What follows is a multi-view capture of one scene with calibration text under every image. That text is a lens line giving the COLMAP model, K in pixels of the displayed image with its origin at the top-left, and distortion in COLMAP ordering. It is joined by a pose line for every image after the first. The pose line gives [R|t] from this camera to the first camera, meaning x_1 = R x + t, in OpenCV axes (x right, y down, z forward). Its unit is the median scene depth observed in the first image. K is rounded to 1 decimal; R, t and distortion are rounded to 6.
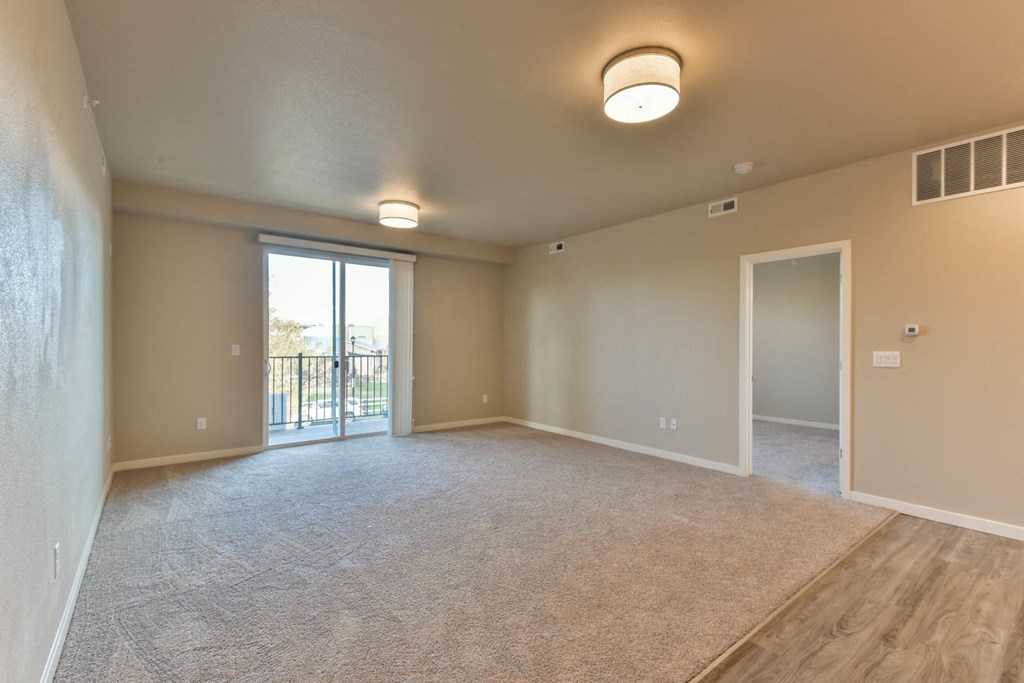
lens RADIAL K [[461.5, 0, 520.8], [0, 461.5, 349.0], [0, 0, 1]] dist [0.009885, -0.002684]
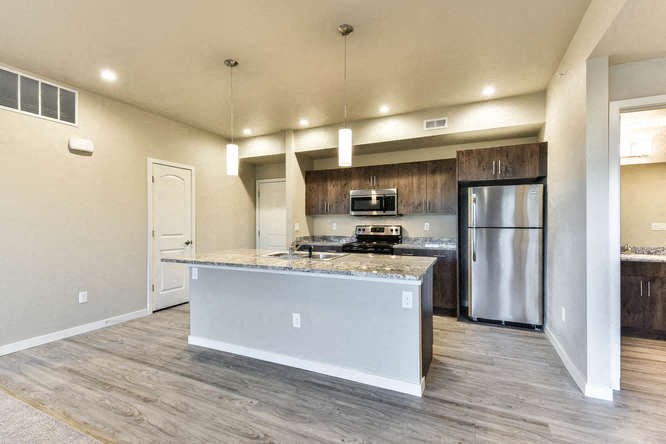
lens RADIAL K [[300.1, 0, 335.6], [0, 300.1, 223.3], [0, 0, 1]] dist [0.009885, -0.002684]
pose [[-0.442015, -0.004672, 0.896996, -0.323069], [0.007315, 0.999934, 0.008812, 0.001029], [-0.896978, 0.010457, -0.441951, 0.637275]]
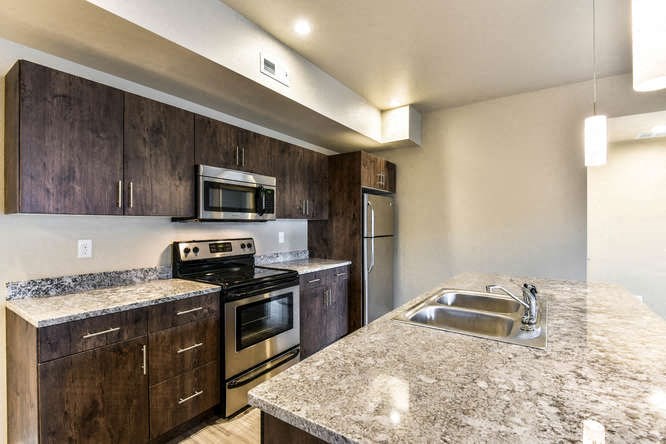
lens RADIAL K [[312.7, 0, 342.6], [0, 312.7, 231.7], [0, 0, 1]] dist [0.003291, 0.000527]
pose [[-0.947405, 0.002009, -0.320031, 1.123786], [-0.006359, 0.999665, 0.025100, -0.019609], [0.319974, 0.025815, -0.947074, 0.684156]]
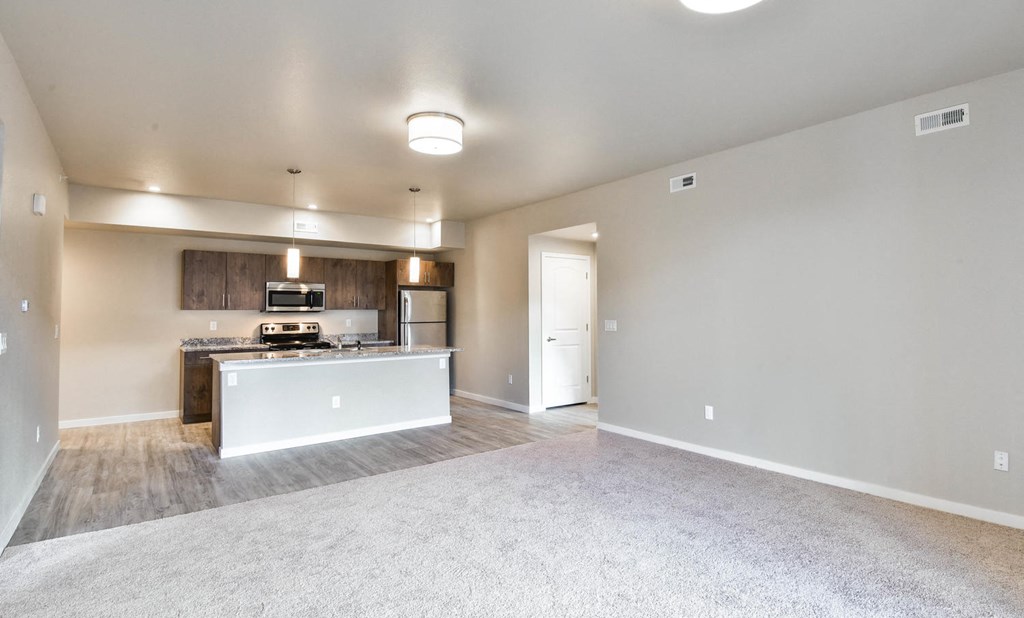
lens RADIAL K [[514.9, 0, 546.9], [0, 514.9, 312.1], [0, 0, 1]] dist [0.024070, -0.000638]
pose [[-0.999569, 0.000181, -0.029359, -0.096318], [0.000074, 0.999993, 0.003631, -0.034028], [0.029359, 0.003627, -0.999562, 2.388999]]
